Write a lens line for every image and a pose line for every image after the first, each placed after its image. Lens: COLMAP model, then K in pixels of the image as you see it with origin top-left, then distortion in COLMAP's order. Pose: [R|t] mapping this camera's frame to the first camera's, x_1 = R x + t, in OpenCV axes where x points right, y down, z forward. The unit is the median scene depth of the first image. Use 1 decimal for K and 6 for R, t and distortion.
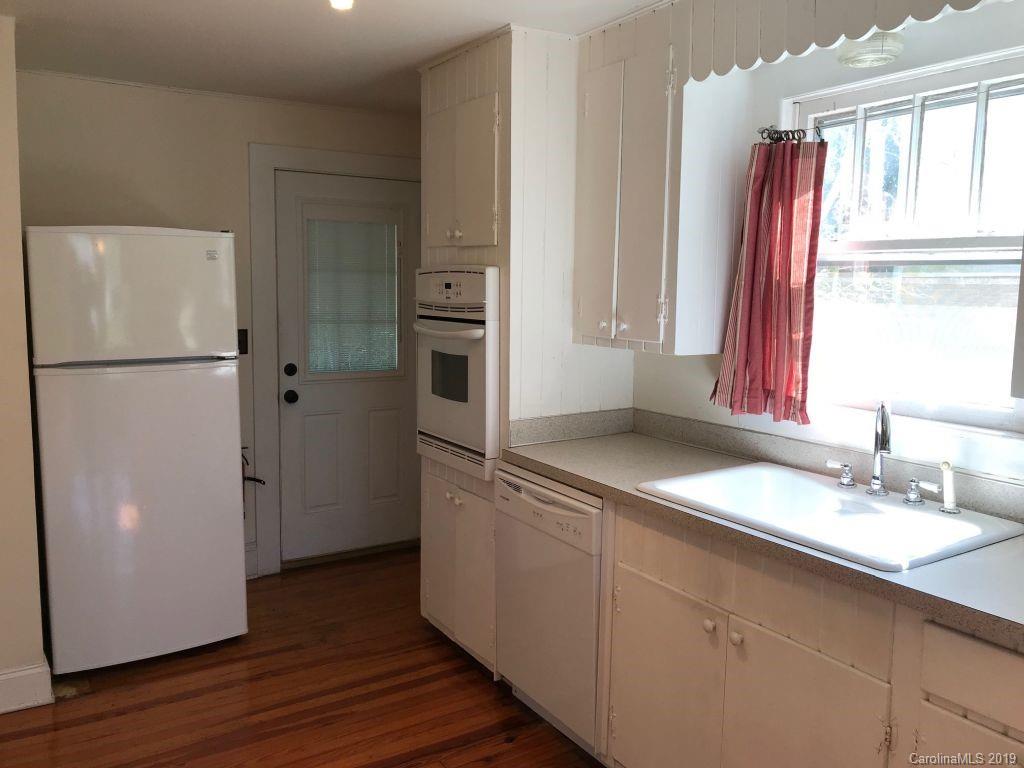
lens RADIAL K [[830.7, 0, 532.2], [0, 830.7, 367.4], [0, 0, 1]] dist [0.013273, -0.012064]
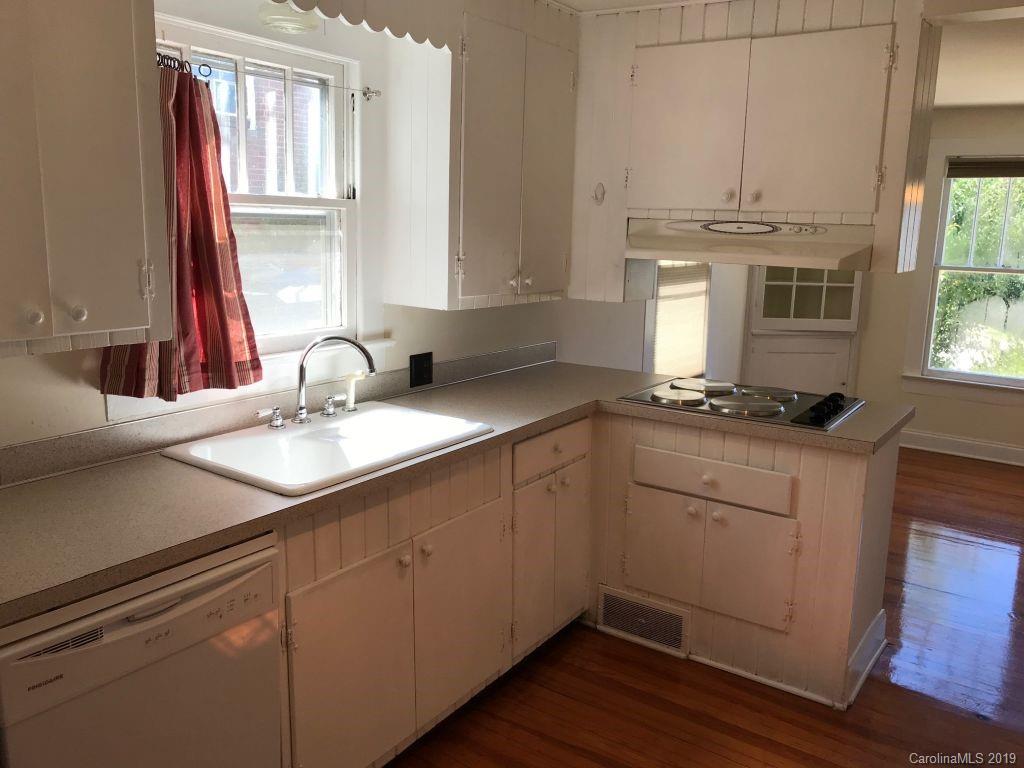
lens RADIAL K [[830.7, 0, 512.9], [0, 830.7, 384.1], [0, 0, 1]] dist [0.013273, -0.012064]
pose [[-0.395315, -0.200666, 0.896359, -0.537227], [0.062831, 0.967653, 0.244337, -0.119819], [-0.916394, 0.152909, -0.369919, 0.852703]]
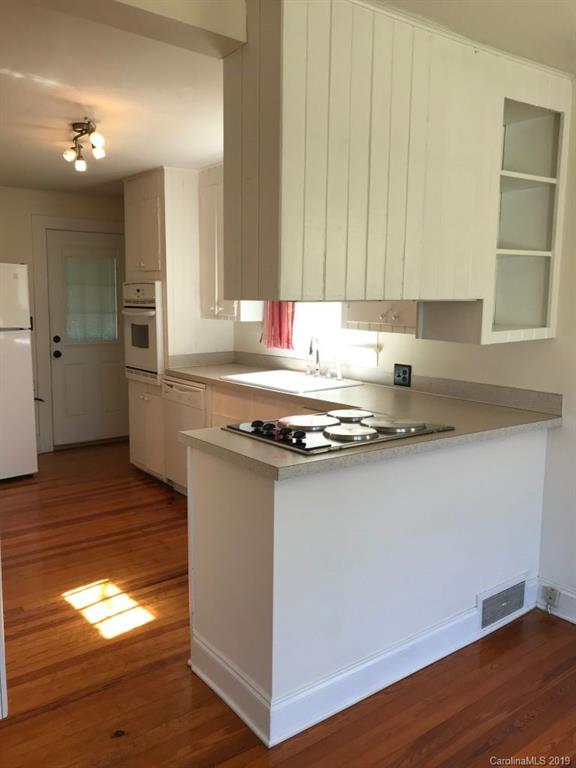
lens RADIAL K [[623.0, 0, 288.5], [0, 623.0, 377.7], [0, 0, 1]] dist [0.013273, -0.012064]
pose [[0.996215, -0.014193, 0.085754, 0.131445], [0.012266, 0.999661, 0.022953, 0.084331], [-0.086051, -0.021814, 0.996052, -0.553448]]
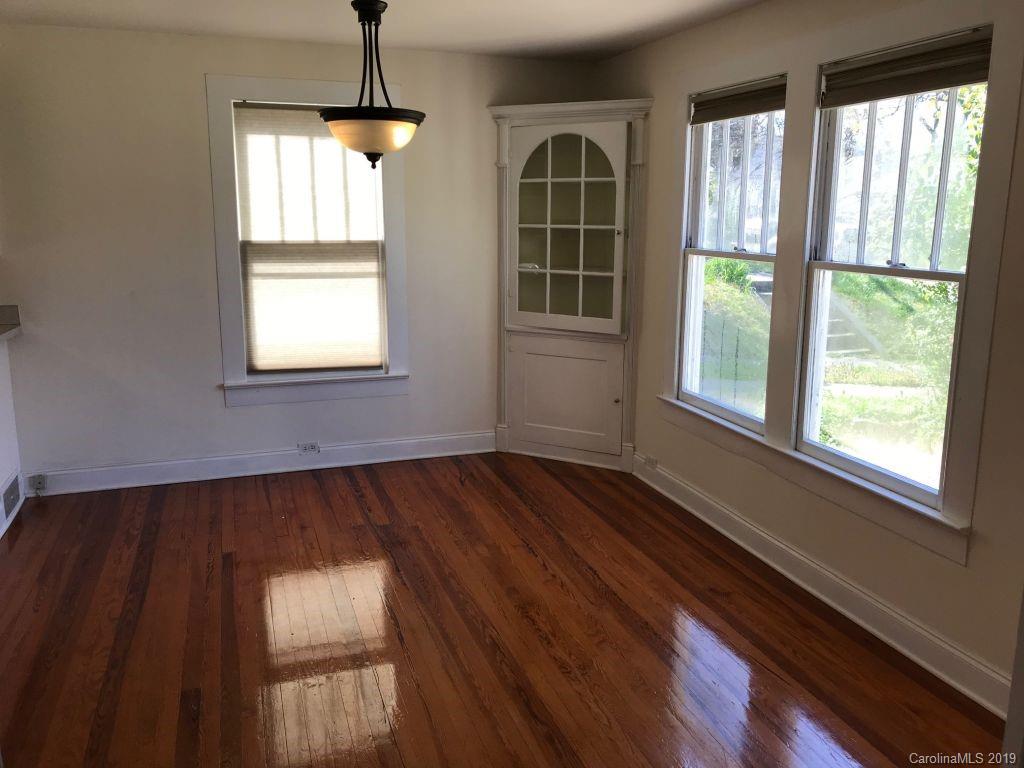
lens RADIAL K [[830.7, 0, 515.4], [0, 830.7, 378.8], [0, 0, 1]] dist [0.013273, -0.012064]
pose [[0.222747, -0.194685, 0.955239, -0.572744], [0.092433, 0.979660, 0.178108, 0.083617], [-0.970484, 0.048622, 0.236212, -0.812676]]
